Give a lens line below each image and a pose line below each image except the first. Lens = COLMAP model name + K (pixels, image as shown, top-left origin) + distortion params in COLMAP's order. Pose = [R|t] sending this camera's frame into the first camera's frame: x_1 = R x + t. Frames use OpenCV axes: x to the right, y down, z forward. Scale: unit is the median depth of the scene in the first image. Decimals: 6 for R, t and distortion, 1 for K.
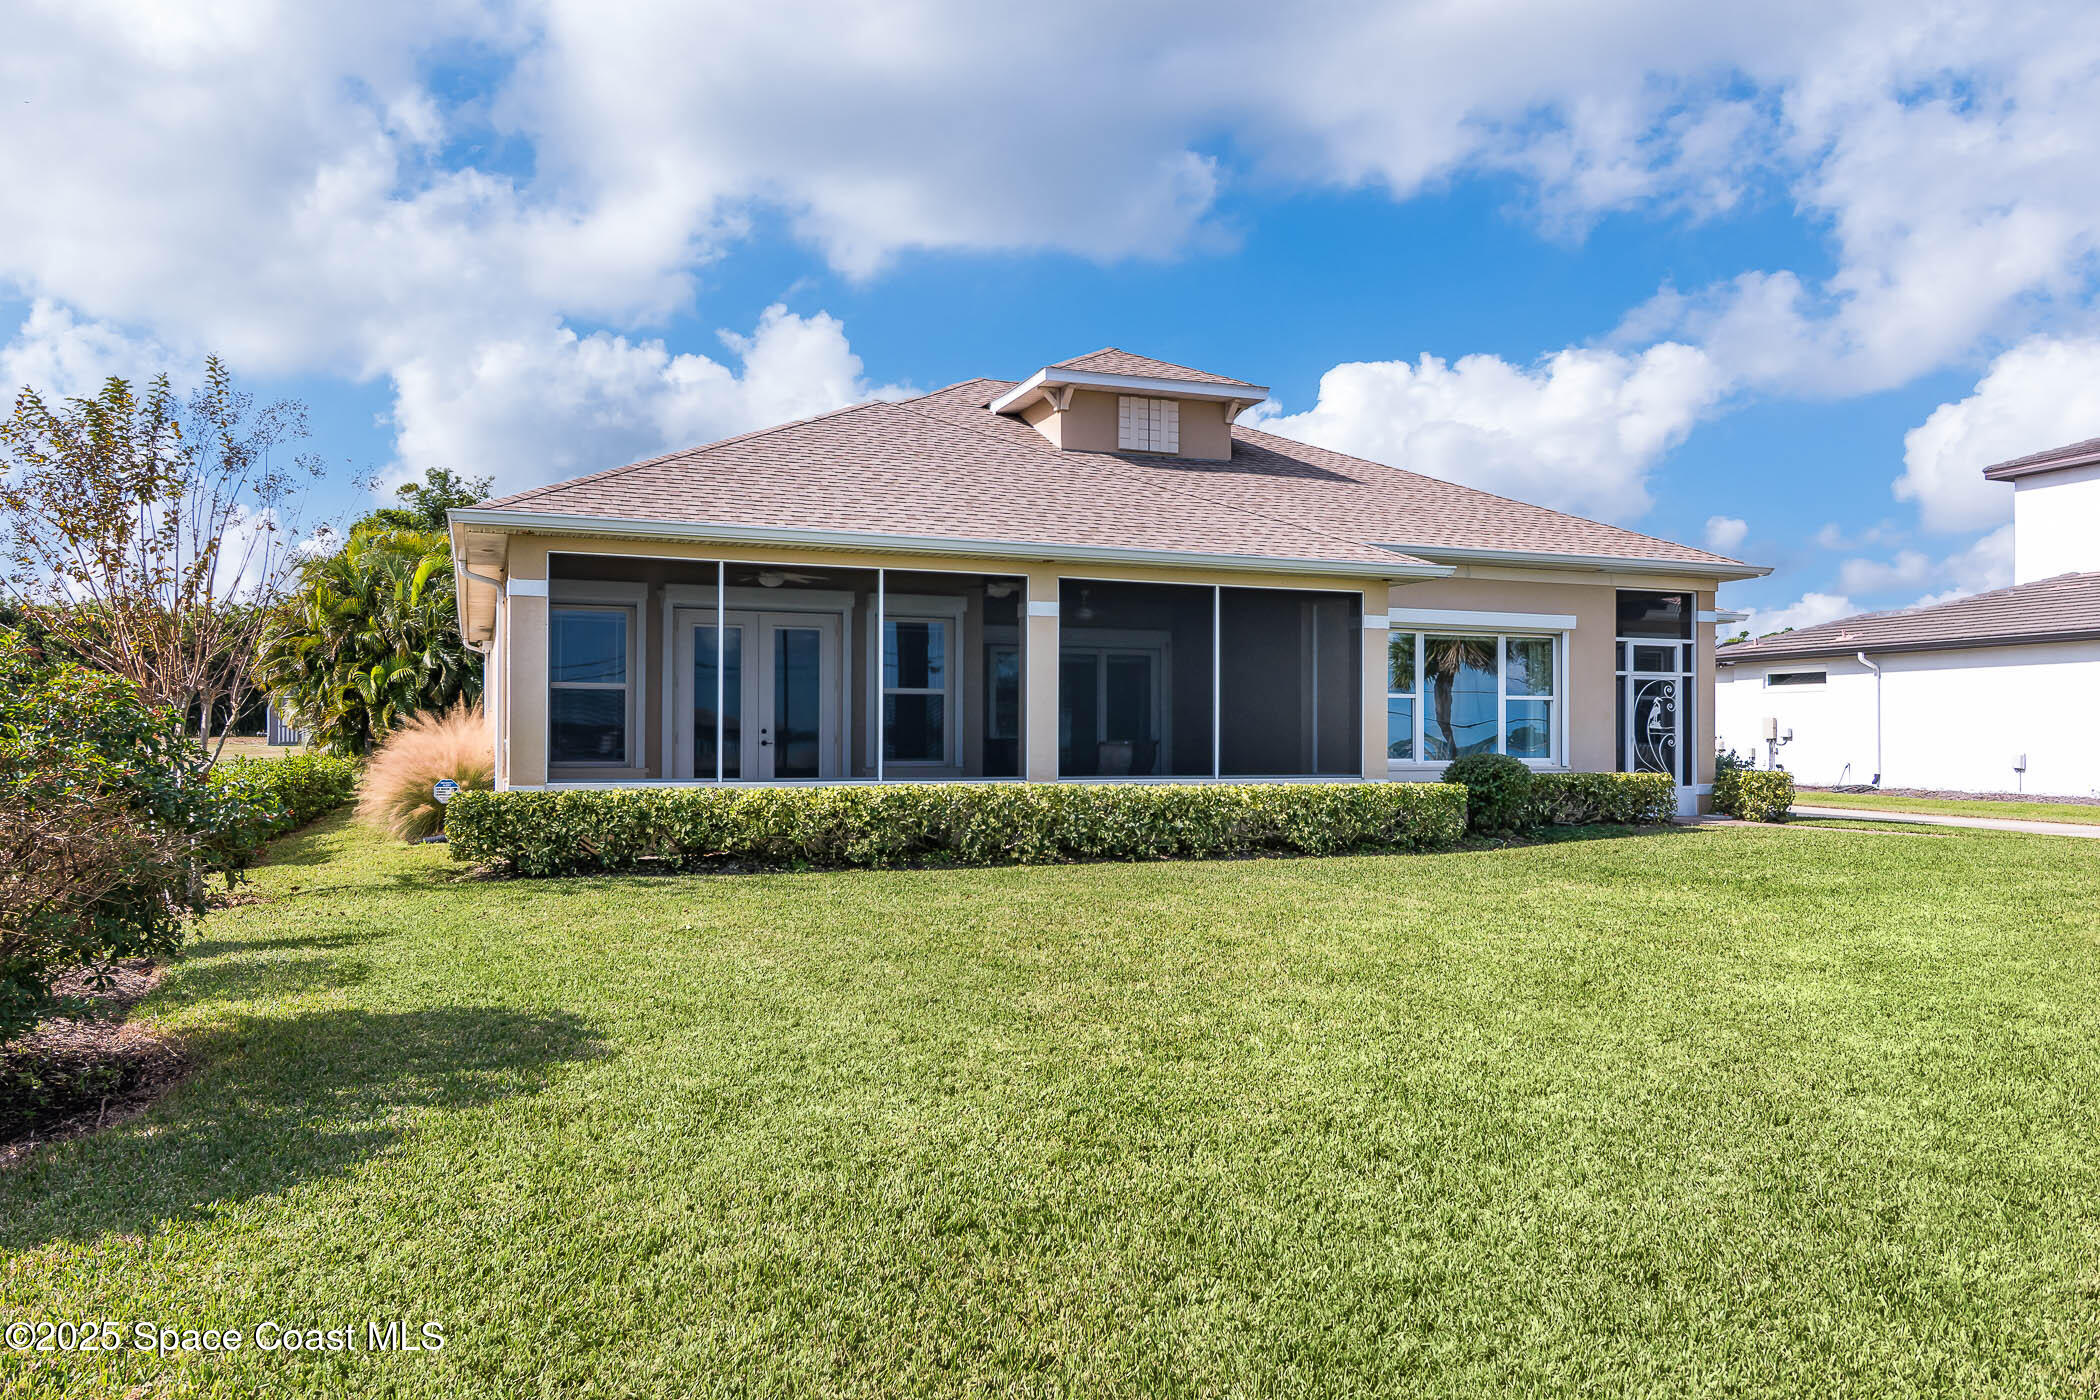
lens RADIAL K [[1445.1, 0, 1050.0], [0, 1445.1, 700.0], [0, 0, 1]] dist [-0.001607, -0.001590]
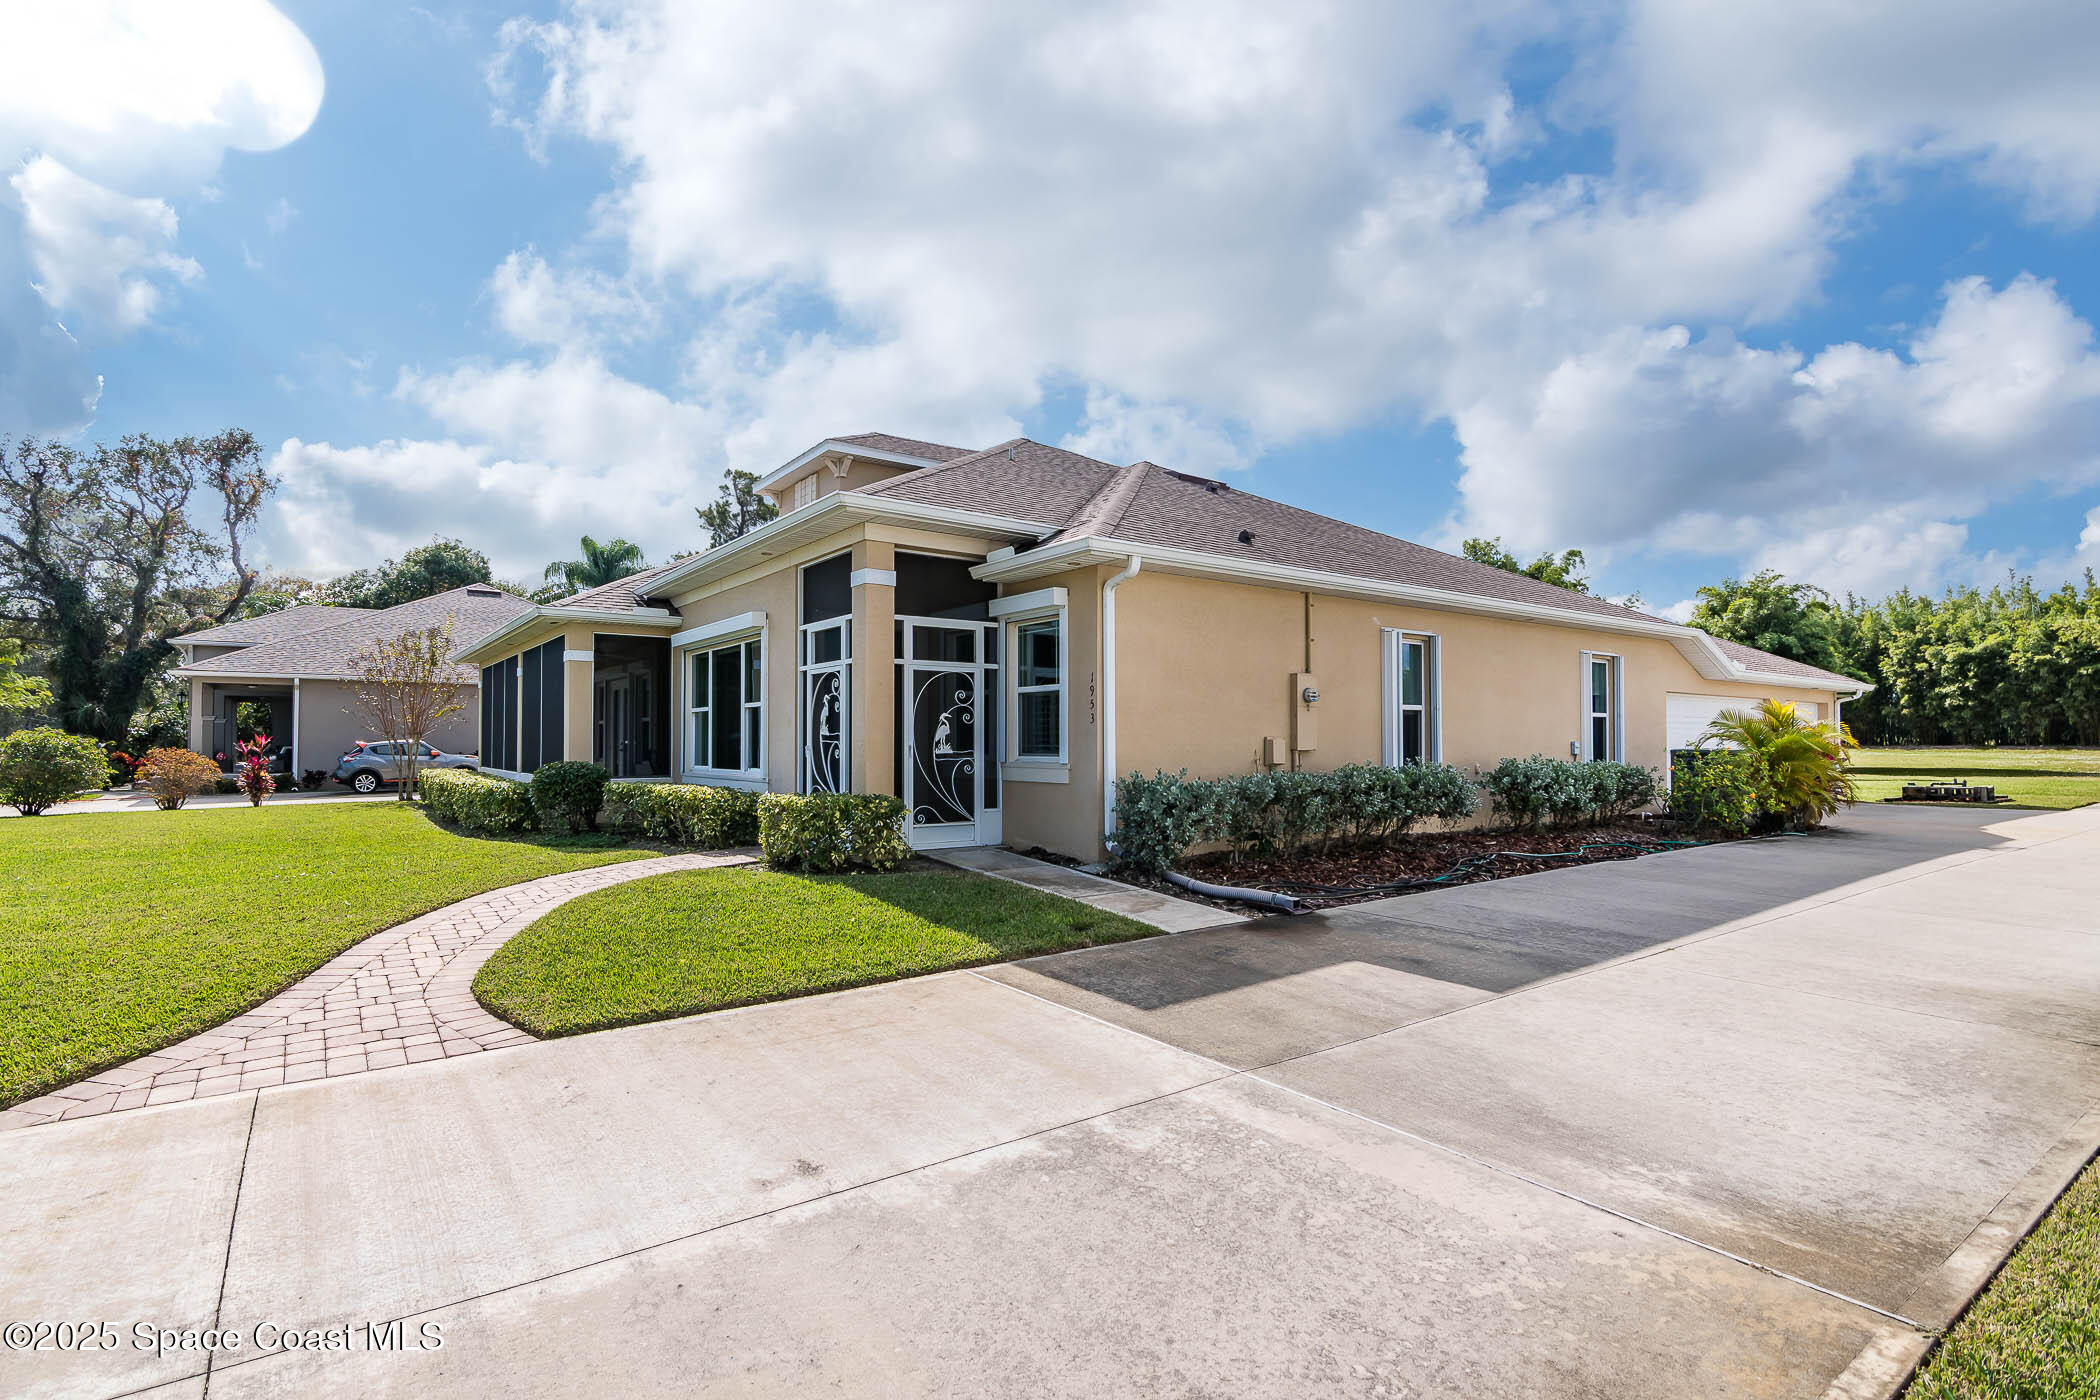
lens RADIAL K [[983.3, 0, 1084.9], [0, 983.3, 743.0], [0, 0, 1]] dist [0.001087, 0.000197]
pose [[0.279049, -0.004929, -0.960264, 0.973735], [0.028310, 0.999594, 0.003096, 0.026374], [0.959859, -0.028049, 0.279076, 0.995250]]
